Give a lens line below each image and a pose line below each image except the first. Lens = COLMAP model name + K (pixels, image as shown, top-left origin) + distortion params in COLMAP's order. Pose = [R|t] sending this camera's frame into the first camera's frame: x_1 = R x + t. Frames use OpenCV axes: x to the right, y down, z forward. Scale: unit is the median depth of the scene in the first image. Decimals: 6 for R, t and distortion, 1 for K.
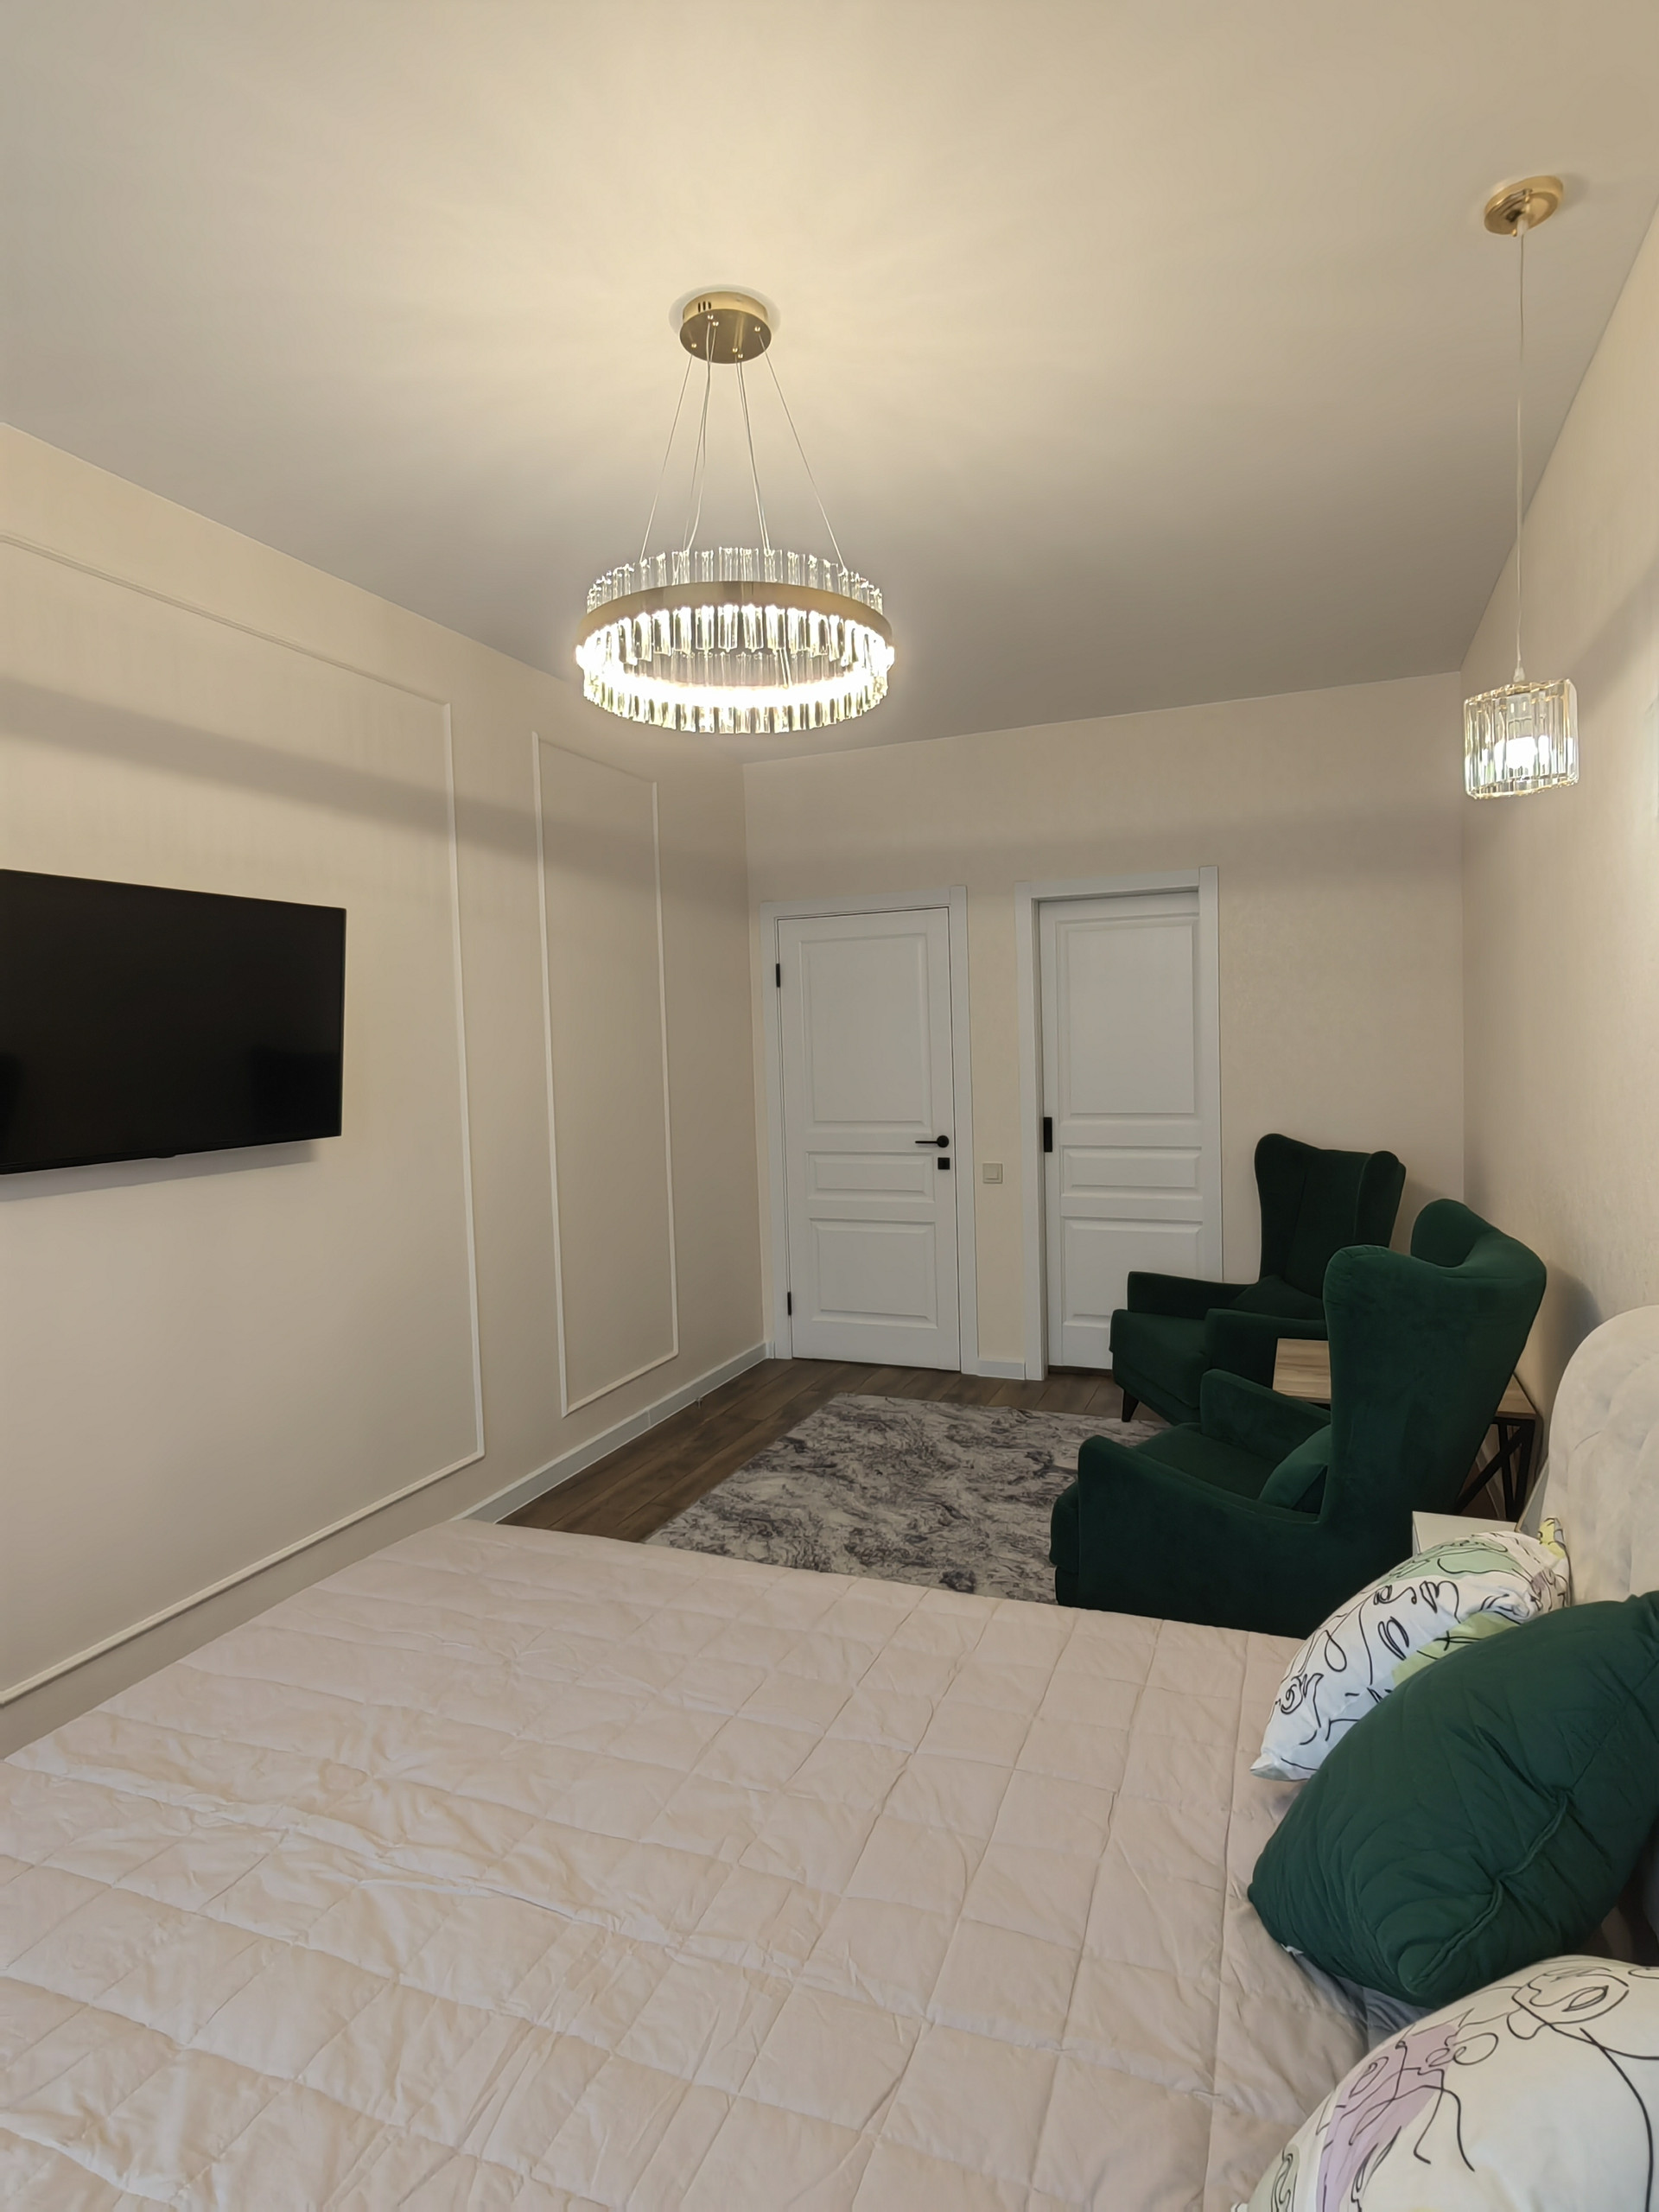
lens RADIAL K [[1178.2, 0, 831.6], [0, 1178.2, 1104.8], [0, 0, 1]] dist [-0.007988, -0.000028]
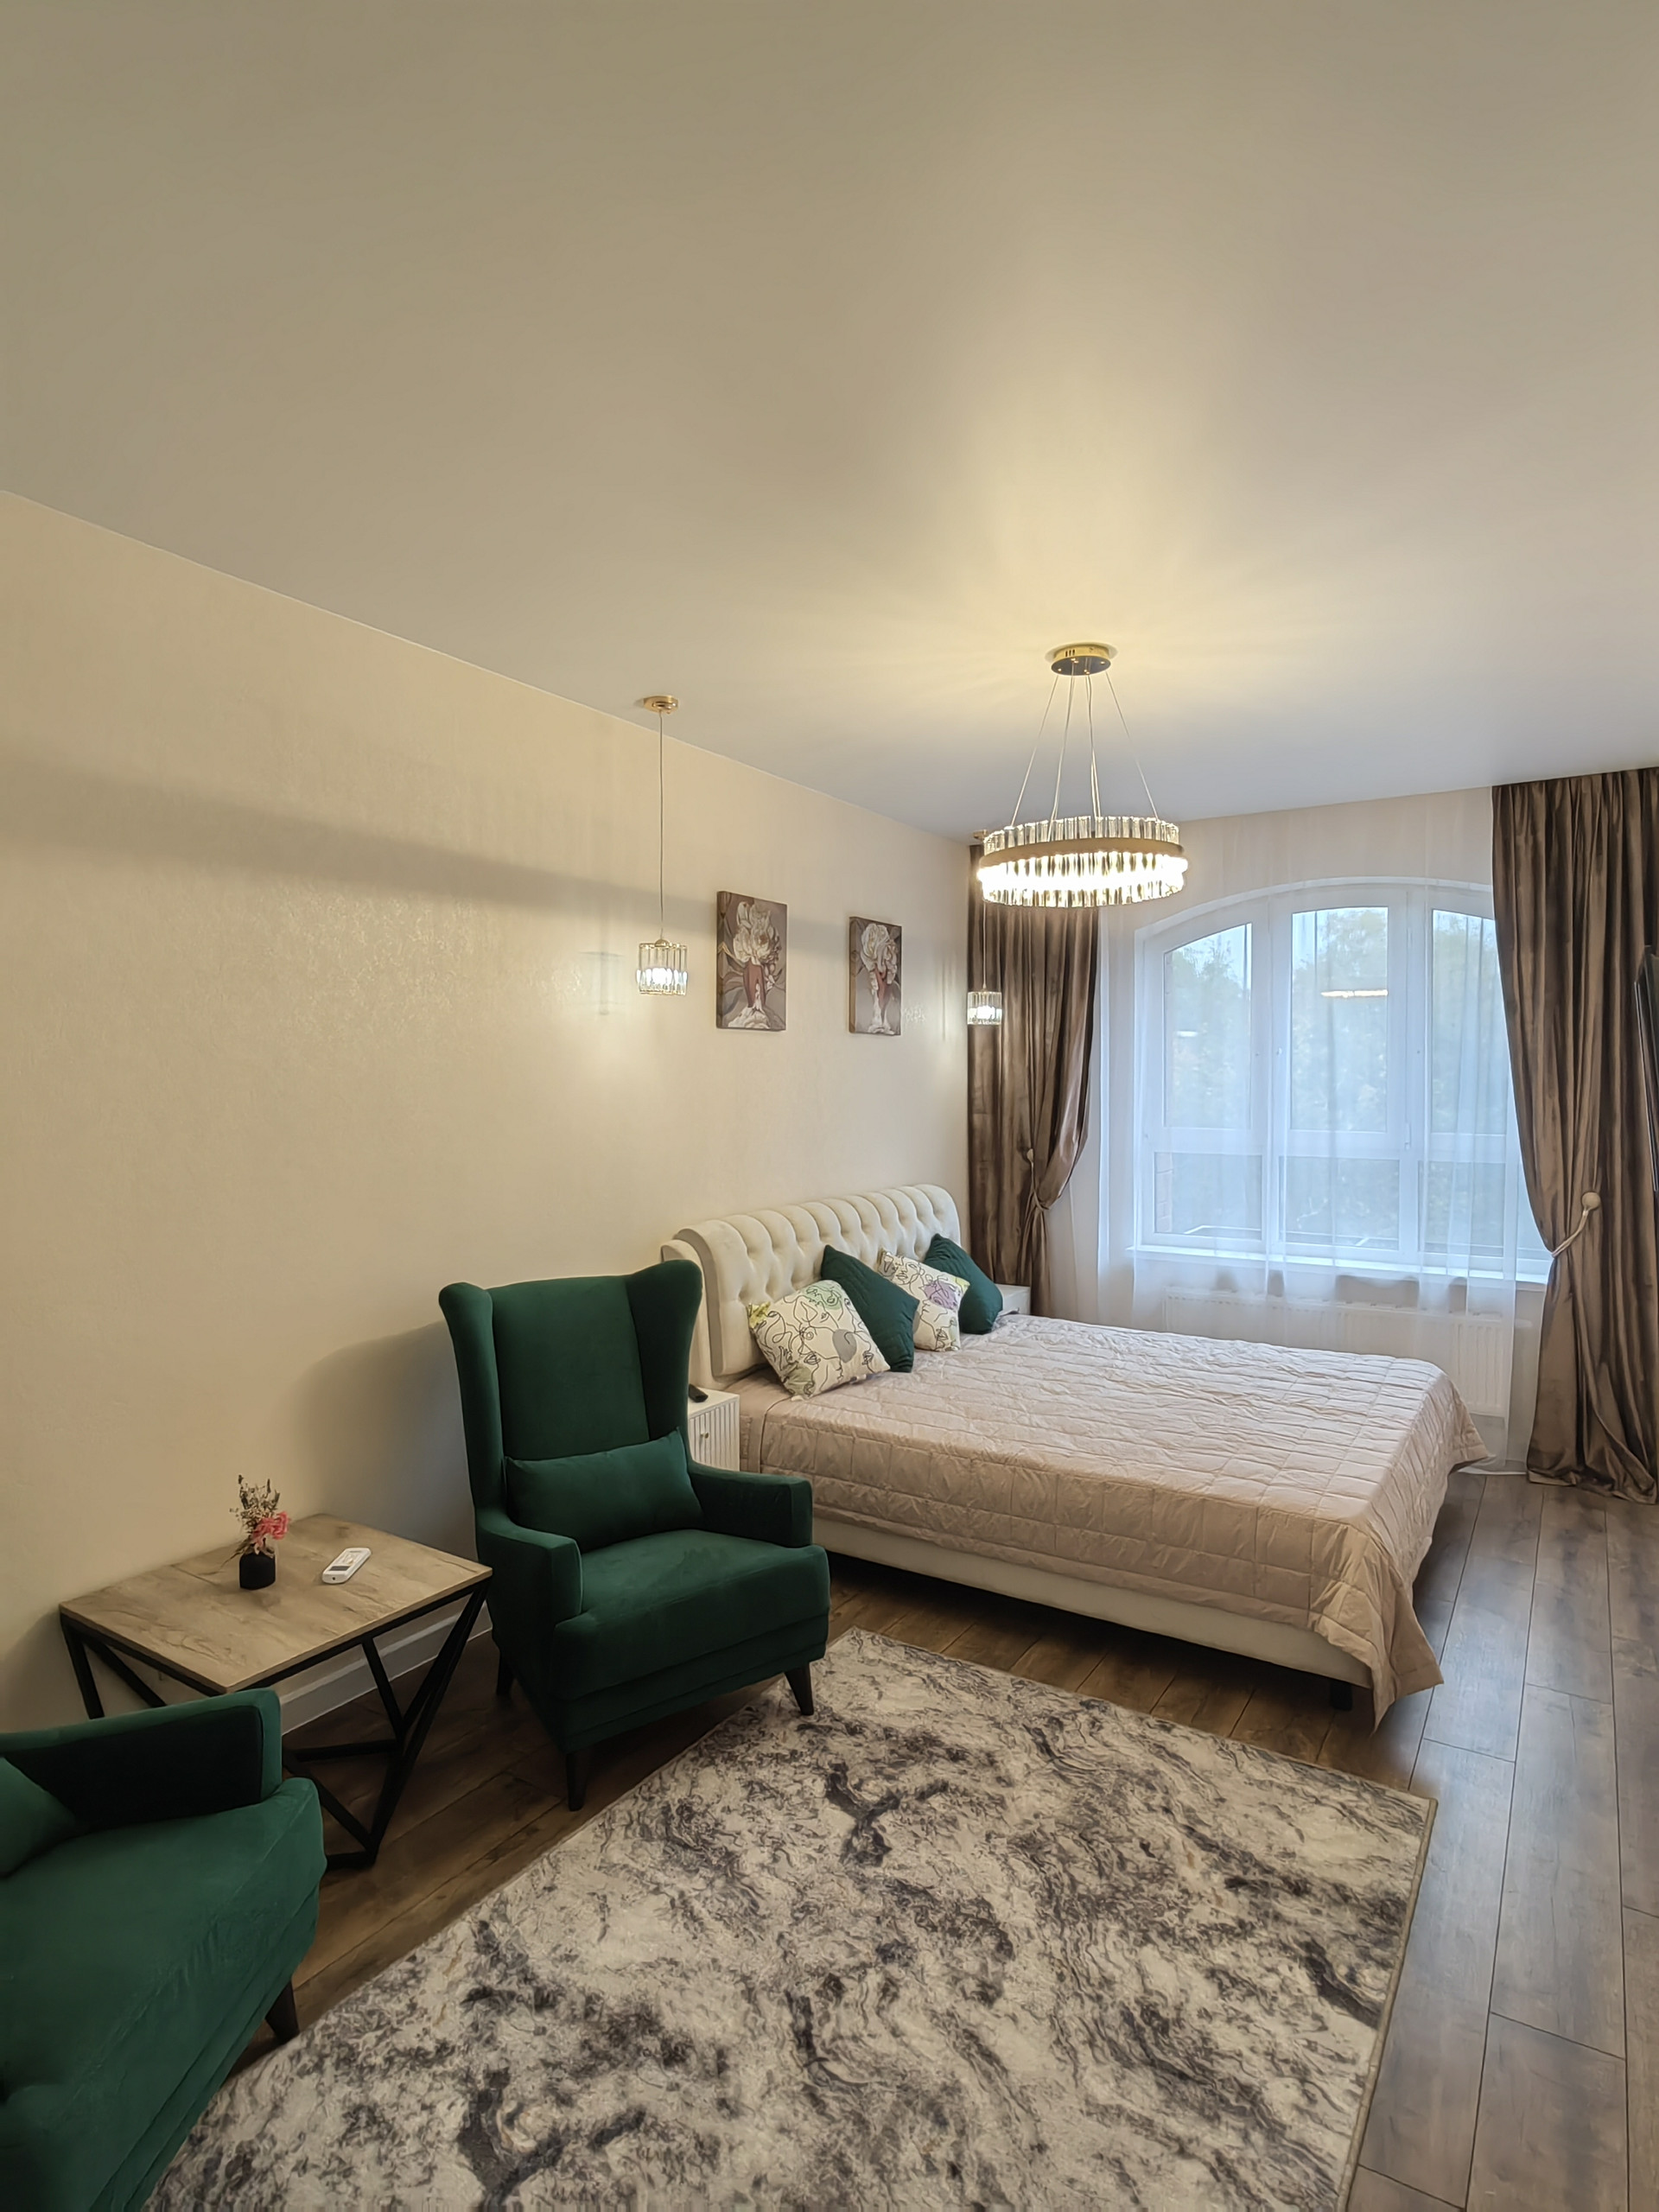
lens RADIAL K [[1178.2, 0, 827.8], [0, 1178.2, 1097.9], [0, 0, 1]] dist [-0.007988, -0.000028]
pose [[-0.982391, 0.026699, 0.184921, 0.078107], [0.037055, 0.997919, 0.052777, -0.107037], [-0.183127, 0.058699, -0.981335, 1.574073]]
